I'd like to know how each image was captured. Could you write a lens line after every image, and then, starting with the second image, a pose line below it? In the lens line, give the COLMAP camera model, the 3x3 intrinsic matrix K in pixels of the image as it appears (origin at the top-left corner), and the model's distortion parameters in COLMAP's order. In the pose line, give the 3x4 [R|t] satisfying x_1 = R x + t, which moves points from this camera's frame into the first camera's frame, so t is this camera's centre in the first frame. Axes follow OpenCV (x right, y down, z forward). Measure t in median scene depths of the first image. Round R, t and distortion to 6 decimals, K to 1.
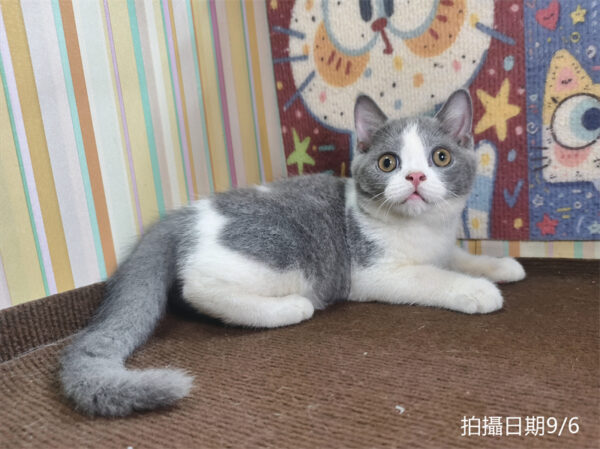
lens RADIAL K [[476.2, 0, 337.6], [0, 476.2, 245.5], [0, 0, 1]] dist [-0.003691, 0.004080]
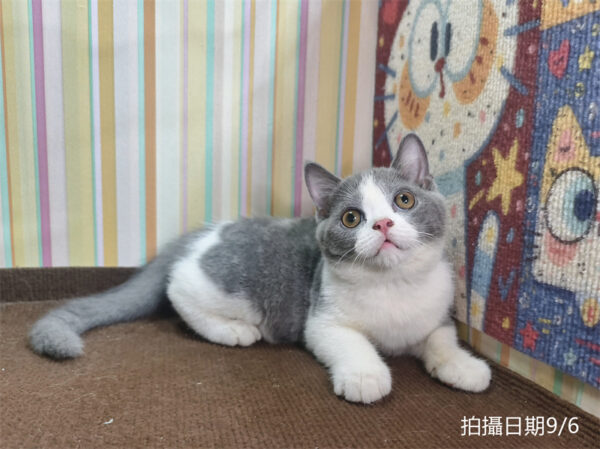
lens RADIAL K [[527.5, 0, 357.7], [0, 527.5, 267.6], [0, 0, 1]] dist [0.004103, 0.002829]
pose [[0.757990, 0.229210, -0.610667, 0.722342], [-0.236518, 0.969090, 0.070163, -0.142005], [0.607874, 0.091251, 0.788773, 0.178289]]
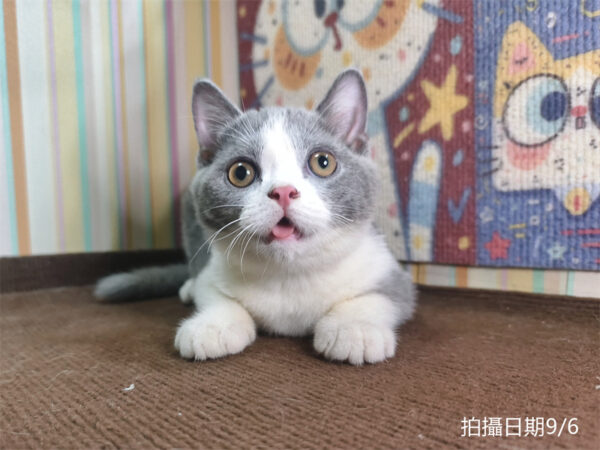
lens RADIAL K [[511.9, 0, 252.1], [0, 511.9, 261.0], [0, 0, 1]] dist [-0.002285, -0.009525]
pose [[0.926027, 0.088067, -0.367039, 0.380855], [-0.117952, 0.991220, -0.059757, 0.078142], [0.358553, 0.098630, 0.928284, 0.088221]]
